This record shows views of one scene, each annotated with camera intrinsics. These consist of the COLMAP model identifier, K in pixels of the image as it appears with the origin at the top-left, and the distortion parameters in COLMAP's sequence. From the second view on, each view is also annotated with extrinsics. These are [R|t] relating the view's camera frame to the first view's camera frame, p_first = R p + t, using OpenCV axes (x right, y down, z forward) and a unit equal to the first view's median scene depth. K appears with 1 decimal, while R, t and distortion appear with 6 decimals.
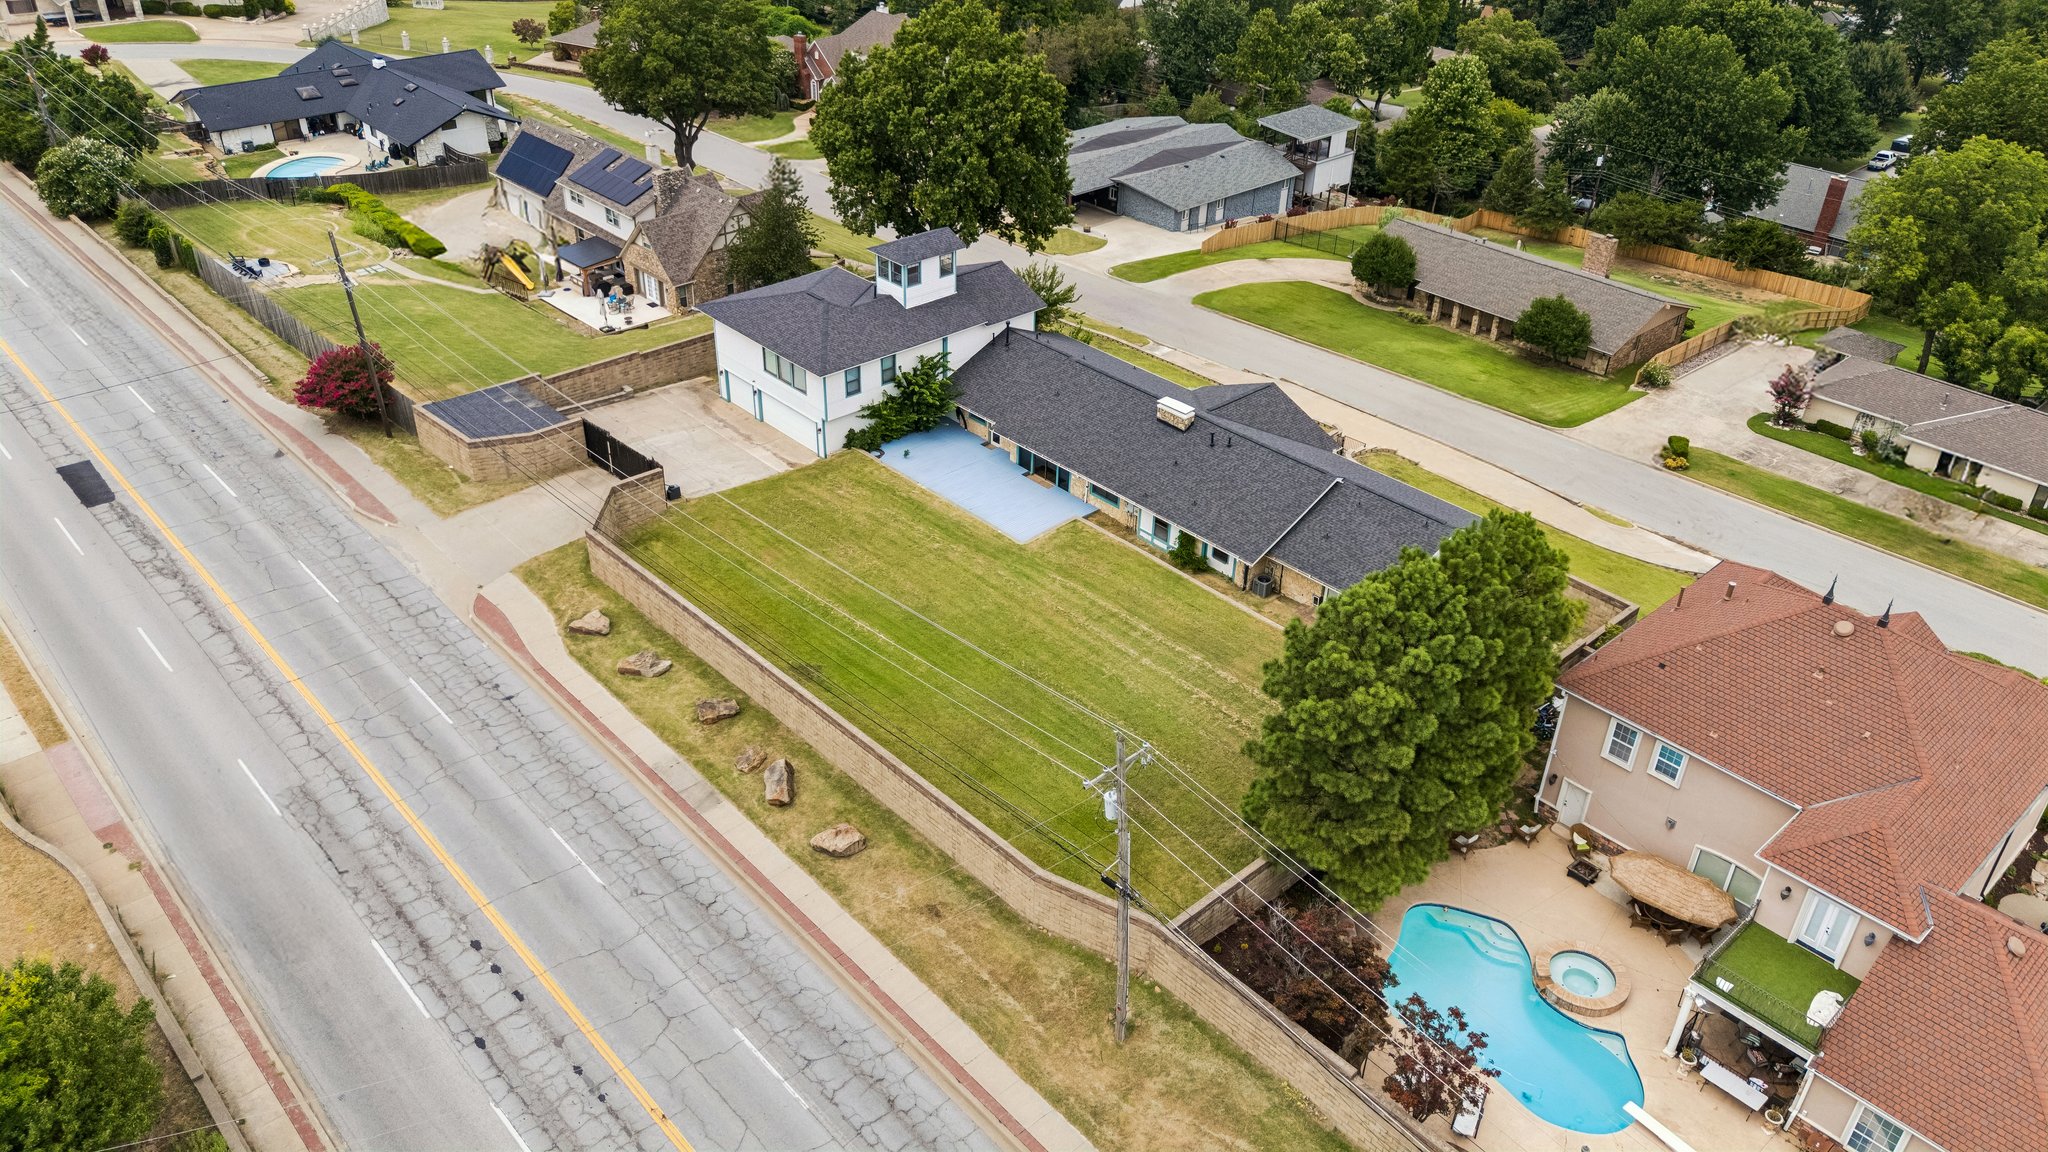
lens RADIAL K [[1520.7, 0, 1027.6], [0, 1520.7, 565.2], [0, 0, 1]] dist [0.070731, -0.072936]
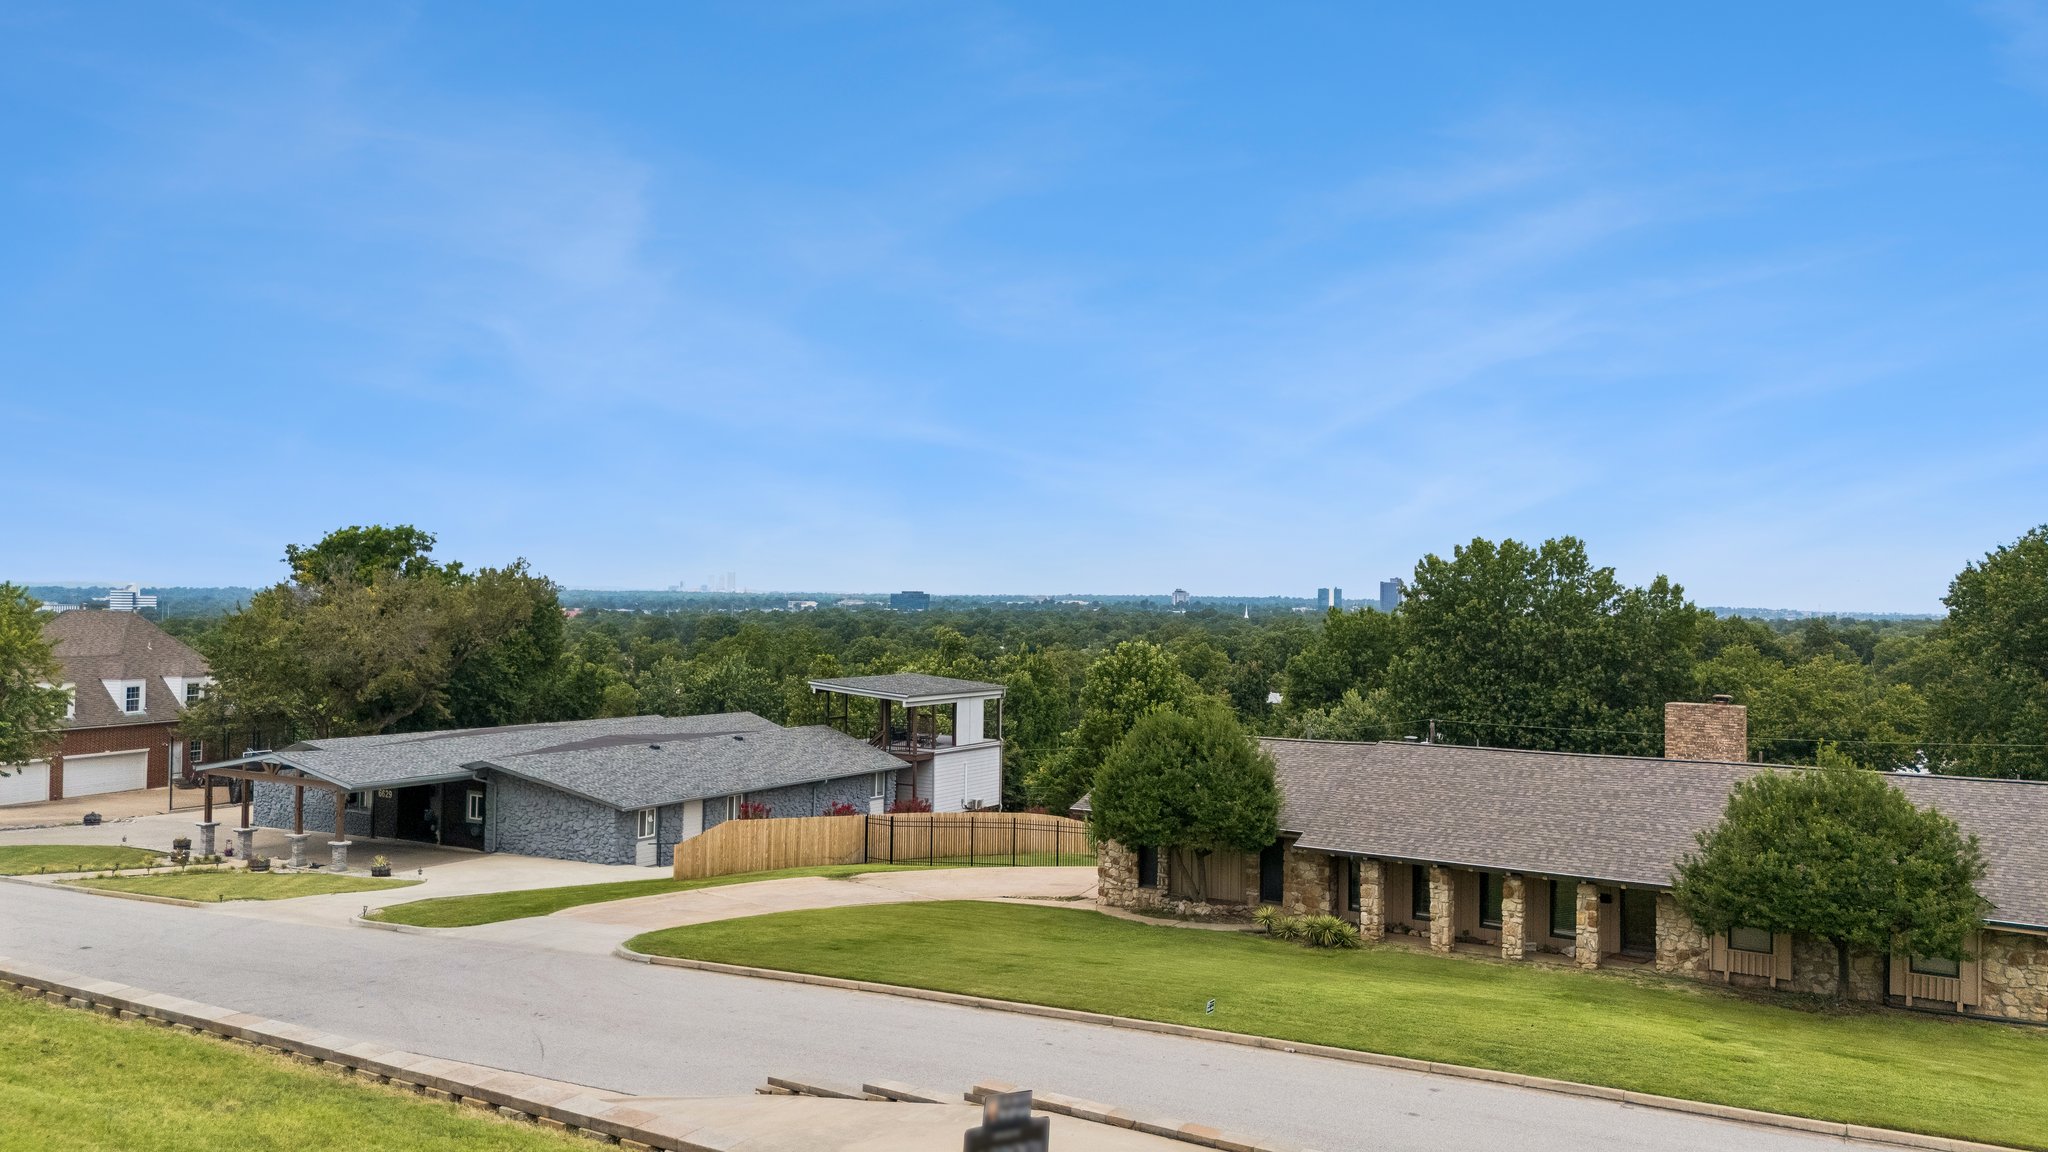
lens RADIAL K [[1520.7, 0, 1027.6], [0, 1520.7, 565.2], [0, 0, 1]] dist [0.070731, -0.072936]
pose [[0.962305, -0.004807, 0.271929, 0.122408], [0.150493, 0.842238, -0.517675, -0.079134], [-0.226541, 0.539085, 0.811213, 0.815980]]
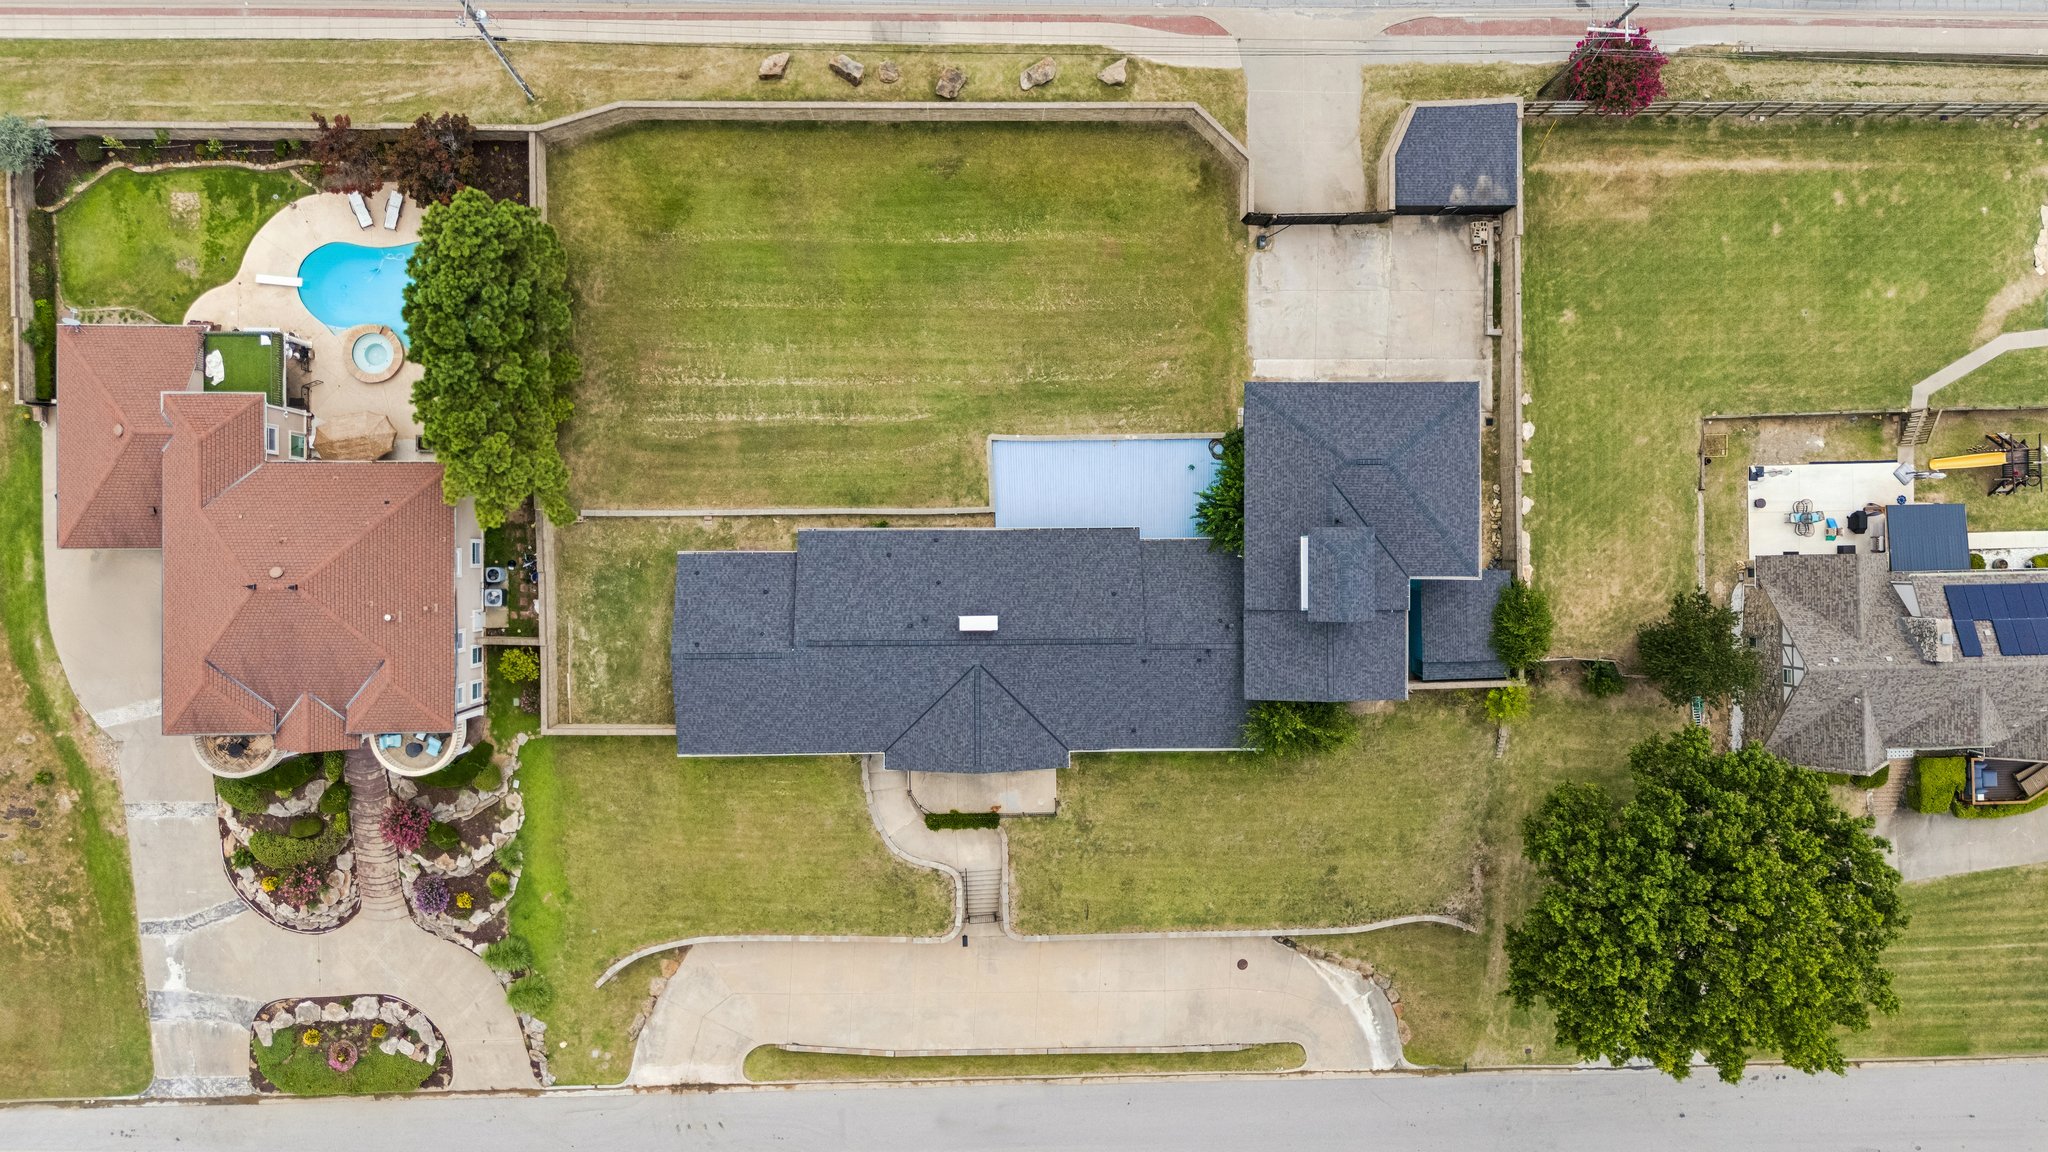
lens RADIAL K [[1506.7, 0, 1014.3], [0, 1506.7, 576.0], [0, 0, 1]] dist [0.070470, -0.074942]
pose [[-0.677361, 0.734643, -0.038494, 0.070743], [-0.428586, -0.351557, 0.832299, -0.688551], [0.597910, 0.580265, 0.552989, 0.331541]]
